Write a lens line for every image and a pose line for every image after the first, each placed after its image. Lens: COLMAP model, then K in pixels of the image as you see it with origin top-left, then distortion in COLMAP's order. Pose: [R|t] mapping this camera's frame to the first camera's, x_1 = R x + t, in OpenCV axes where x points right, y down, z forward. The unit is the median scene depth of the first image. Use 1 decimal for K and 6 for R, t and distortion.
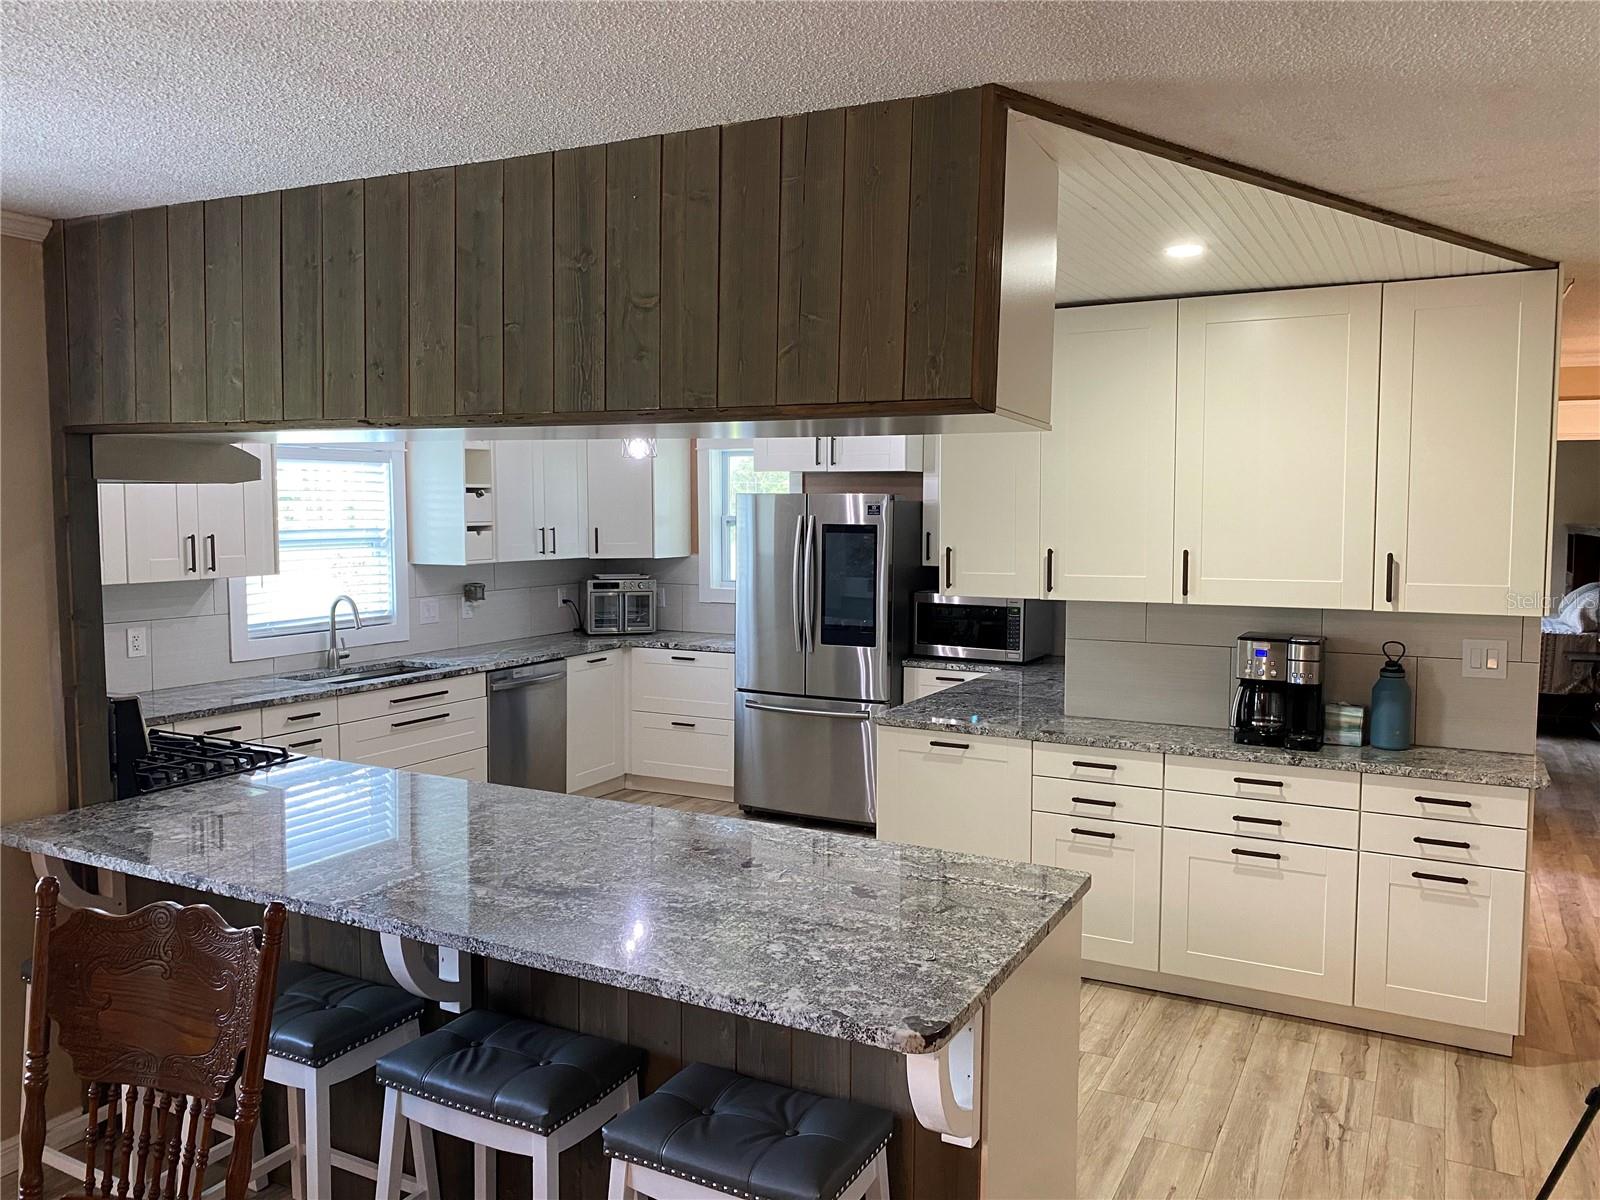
lens RADIAL K [[1224.2, 0, 801.8], [0, 1224.2, 592.9], [0, 0, 1]] dist [0.048125, -0.080275]
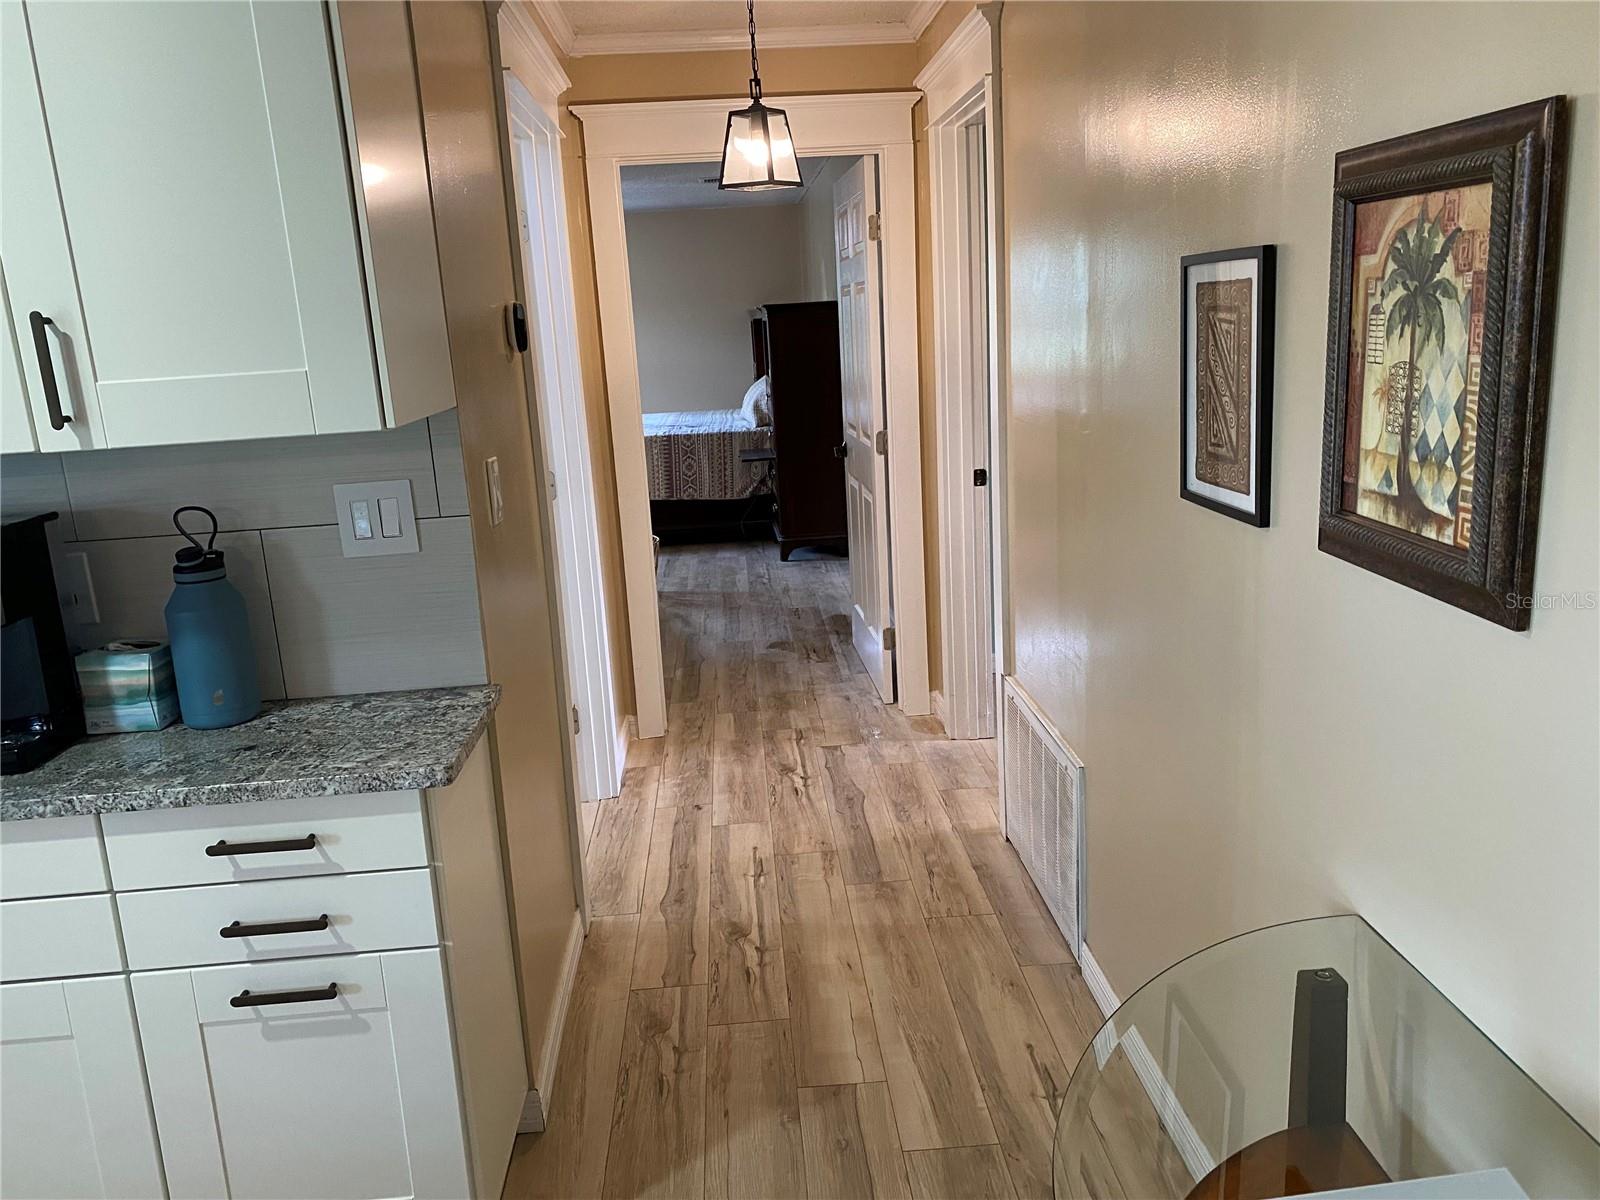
lens RADIAL K [[1224.2, 0, 796.4], [0, 1224.2, 607.2], [0, 0, 1]] dist [0.048125, -0.080275]
pose [[0.852678, -0.171564, 0.493464, 0.436024], [0.096312, 0.979973, 0.174289, 0.016772], [-0.513483, -0.101086, 0.852125, 0.462027]]
